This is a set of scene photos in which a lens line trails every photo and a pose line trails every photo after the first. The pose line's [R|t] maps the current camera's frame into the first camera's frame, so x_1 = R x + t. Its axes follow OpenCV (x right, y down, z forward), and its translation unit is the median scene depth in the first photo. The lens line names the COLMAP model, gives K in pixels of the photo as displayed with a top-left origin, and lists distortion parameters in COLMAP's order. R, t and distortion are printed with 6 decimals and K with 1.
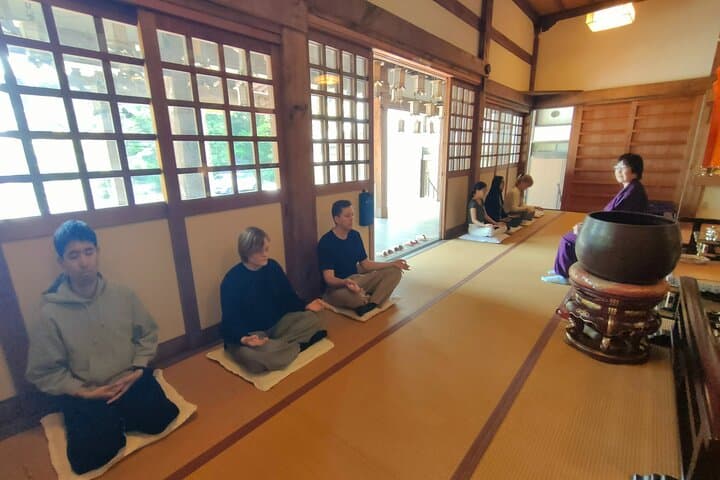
lens RADIAL K [[352.4, 0, 360.0], [0, 352.4, 240.0], [0, 0, 1]] dist [-0.002496, 0.048865]
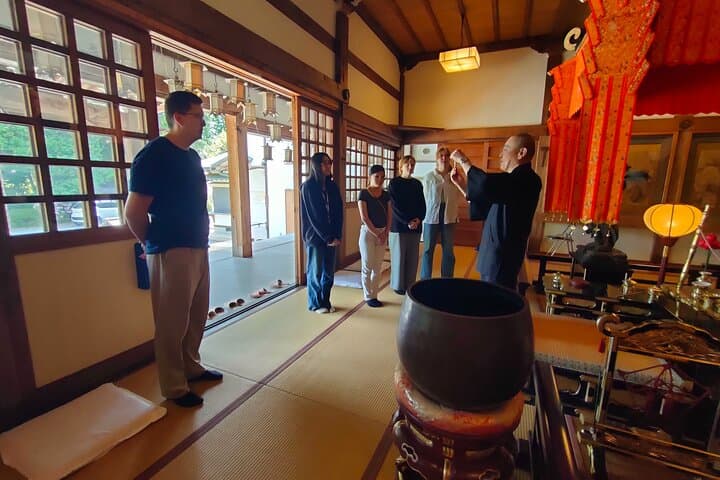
lens RADIAL K [[331.9, 0, 360.0], [0, 331.9, 240.0], [0, 0, 1]] dist [0.024937, -0.000145]
pose [[0.969048, -0.007908, 0.246746, 0.181627], [0.025598, 0.997318, -0.068567, -0.053546], [-0.245542, 0.072760, 0.966651, 0.197051]]
